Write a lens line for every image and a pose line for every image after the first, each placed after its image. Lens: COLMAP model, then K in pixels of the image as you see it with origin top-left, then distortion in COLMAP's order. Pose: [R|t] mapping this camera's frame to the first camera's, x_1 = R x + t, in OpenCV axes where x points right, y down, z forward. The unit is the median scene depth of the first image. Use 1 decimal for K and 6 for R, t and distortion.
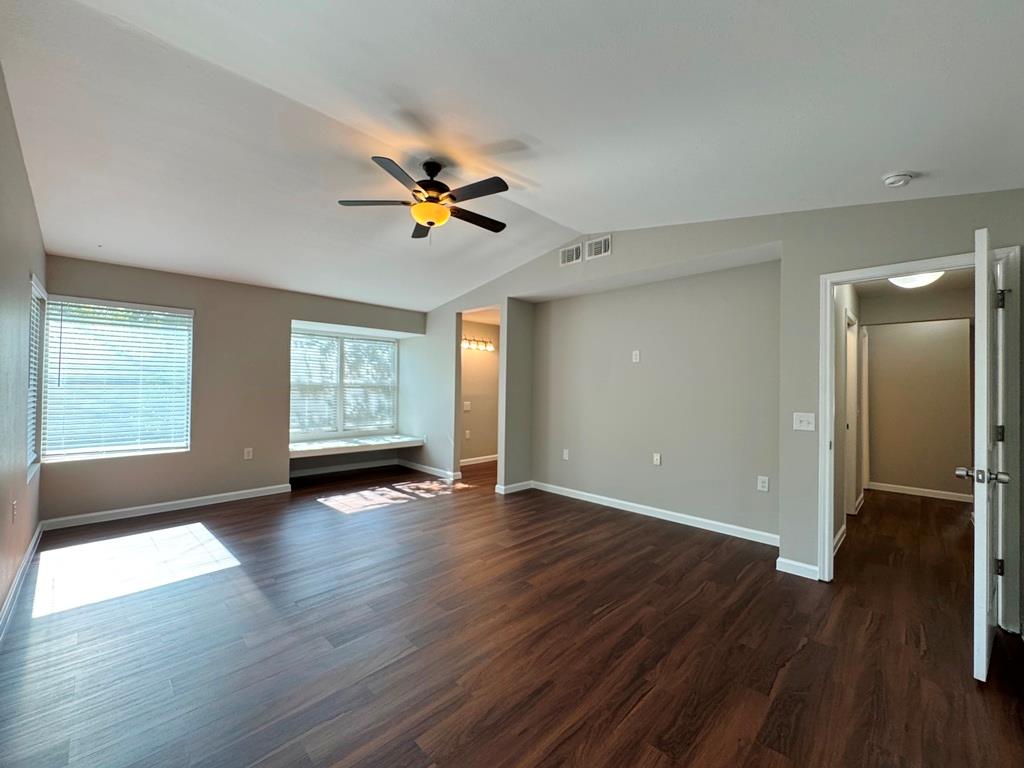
lens RADIAL K [[410.2, 0, 511.2], [0, 410.2, 384.4], [0, 0, 1]] dist [-0.004368, 0.000982]
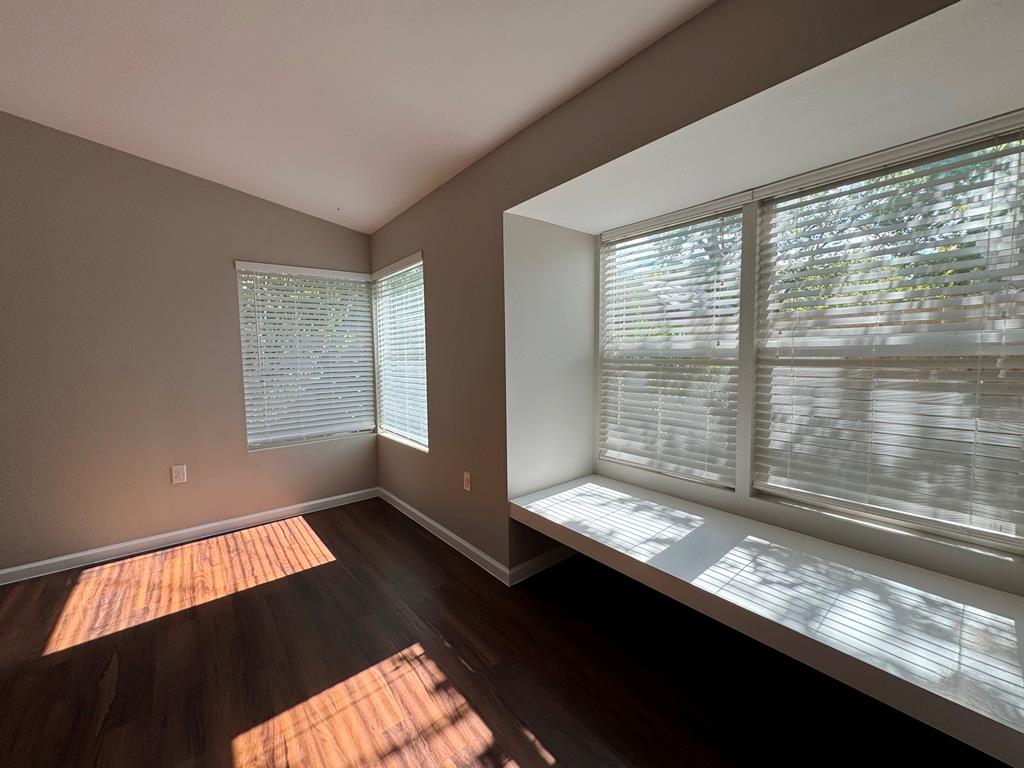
lens RADIAL K [[410.2, 0, 510.9], [0, 410.2, 385.6], [0, 0, 1]] dist [-0.004368, 0.000982]
pose [[-0.118335, 0.063760, -0.990925, -0.068235], [0.017707, 0.997913, 0.062095, 0.001715], [0.992816, -0.010199, -0.119217, 0.845969]]
